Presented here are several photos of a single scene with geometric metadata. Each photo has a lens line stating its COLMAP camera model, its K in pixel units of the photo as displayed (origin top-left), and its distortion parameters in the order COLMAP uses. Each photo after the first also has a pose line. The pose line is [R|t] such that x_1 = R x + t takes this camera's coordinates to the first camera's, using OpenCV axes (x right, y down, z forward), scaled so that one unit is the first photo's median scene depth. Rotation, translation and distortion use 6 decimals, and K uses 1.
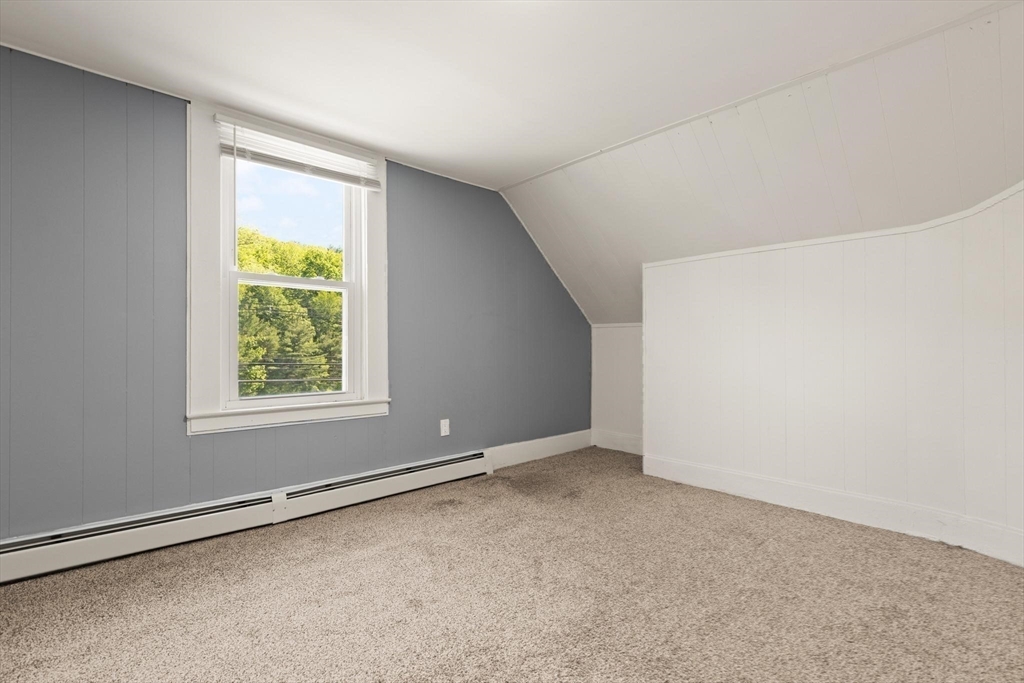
lens RADIAL K [[470.2, 0, 517.0], [0, 470.2, 347.1], [0, 0, 1]] dist [0.004546, 0.000074]
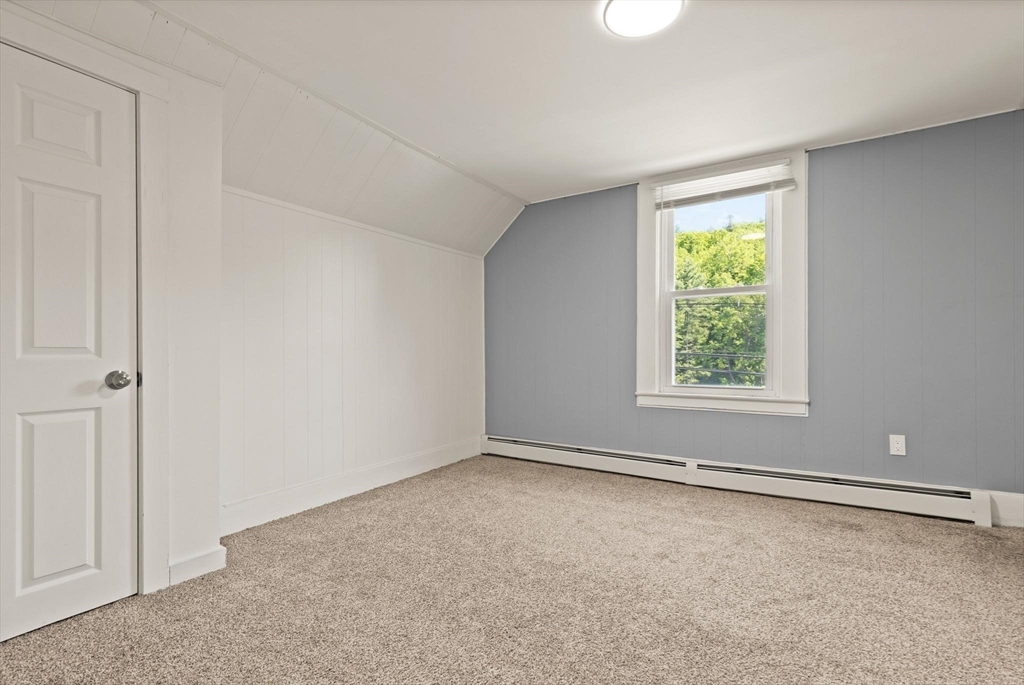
lens RADIAL K [[470.2, 0, 517.0], [0, 470.2, 348.1], [0, 0, 1]] dist [0.004546, 0.000074]
pose [[0.273353, -0.001175, -0.961913, 0.562781], [0.013601, 0.999904, 0.002644, -0.007416], [0.961818, -0.013806, 0.273342, 0.192361]]
